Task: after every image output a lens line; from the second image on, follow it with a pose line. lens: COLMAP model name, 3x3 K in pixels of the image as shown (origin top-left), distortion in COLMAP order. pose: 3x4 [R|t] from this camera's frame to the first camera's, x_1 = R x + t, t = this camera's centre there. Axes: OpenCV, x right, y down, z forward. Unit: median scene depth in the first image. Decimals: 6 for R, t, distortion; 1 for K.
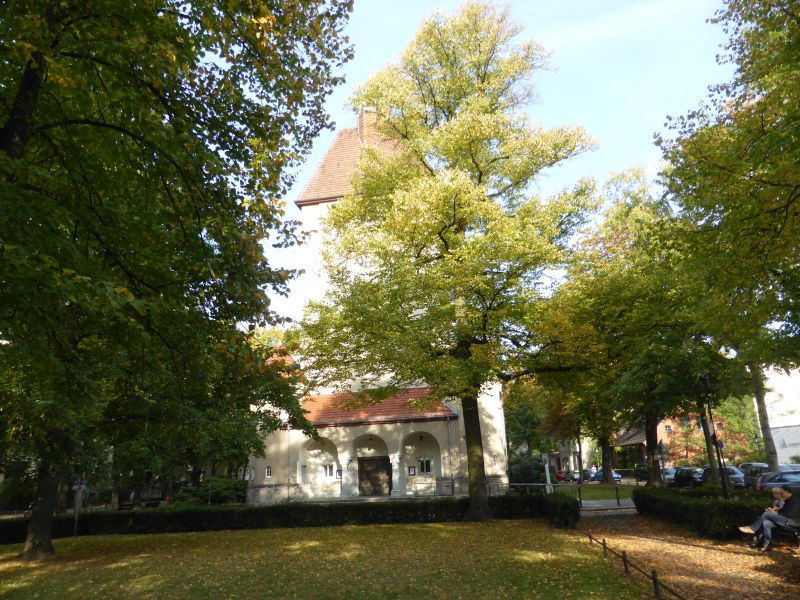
lens RADIAL K [[567.0, 0, 400.1], [0, 567.0, 300.3], [0, 0, 1]] dist [0.000733, -0.000083]
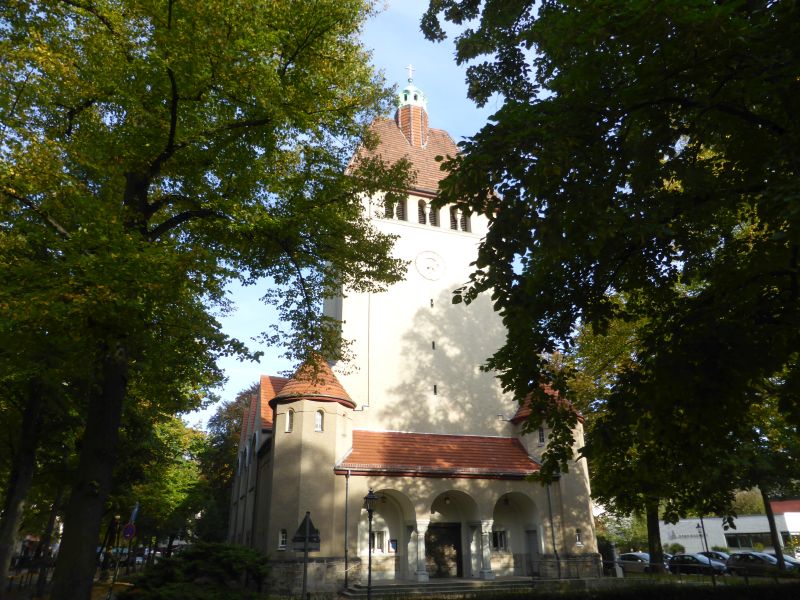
lens RADIAL K [[567.0, 0, 399.6], [0, 567.0, 300.1], [0, 0, 1]] dist [0.000733, -0.000083]
pose [[0.880779, 0.219807, 0.419420, -0.491277], [-0.160681, 0.971917, -0.171927, 0.132506], [-0.445432, 0.084037, 0.891363, 0.345207]]
